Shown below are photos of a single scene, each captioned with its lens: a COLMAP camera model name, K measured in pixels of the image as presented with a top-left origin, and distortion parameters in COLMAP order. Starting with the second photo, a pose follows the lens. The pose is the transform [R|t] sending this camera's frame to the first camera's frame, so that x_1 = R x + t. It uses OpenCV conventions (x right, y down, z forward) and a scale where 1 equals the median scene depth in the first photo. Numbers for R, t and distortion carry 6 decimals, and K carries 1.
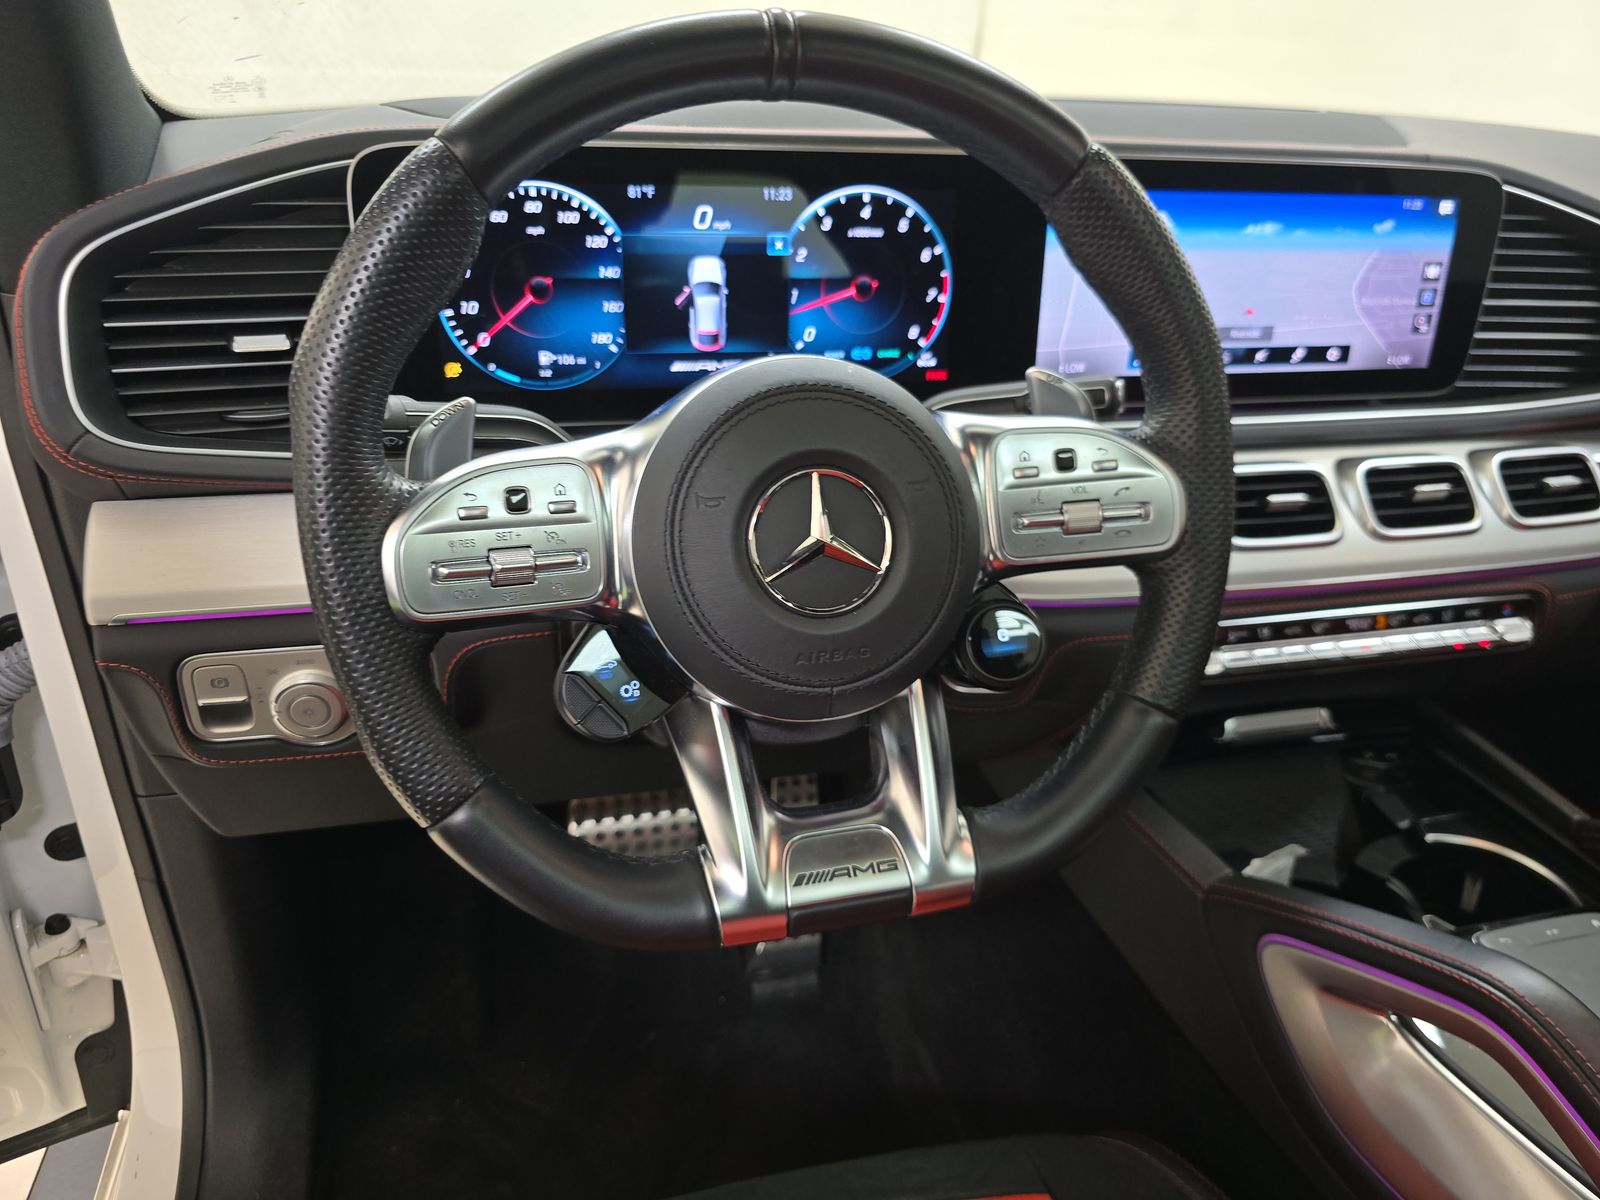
lens RADIAL K [[1055.6, 0, 825.2], [0, 1055.6, 603.3], [0, 0, 1]] dist [0.028502, -0.064695]
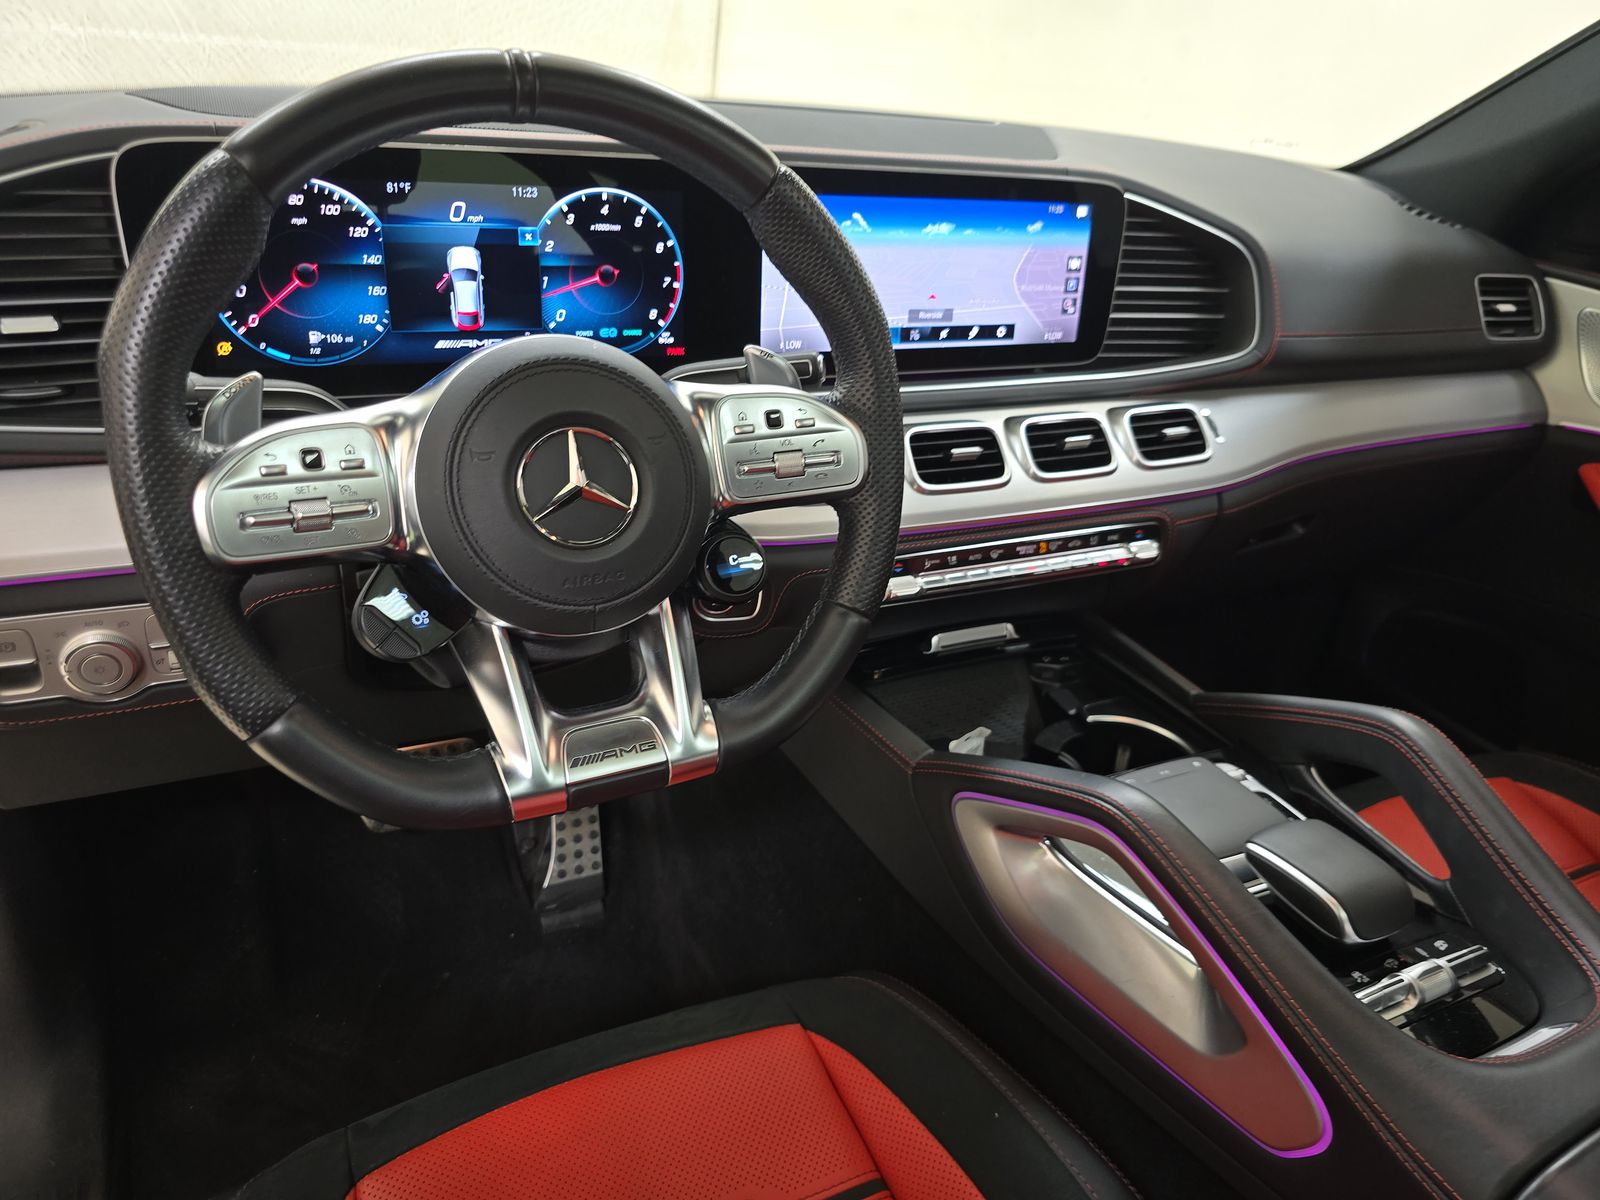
lens RADIAL K [[1013.1, 0, 800.8], [0, 1013.1, 589.7], [0, 0, 1]] dist [0.026842, -0.031293]
pose [[0.978763, -0.052900, 0.198050, 0.007178], [0.049166, 0.998509, 0.023726, 0.033762], [-0.199010, -0.013485, 0.979905, -0.158460]]
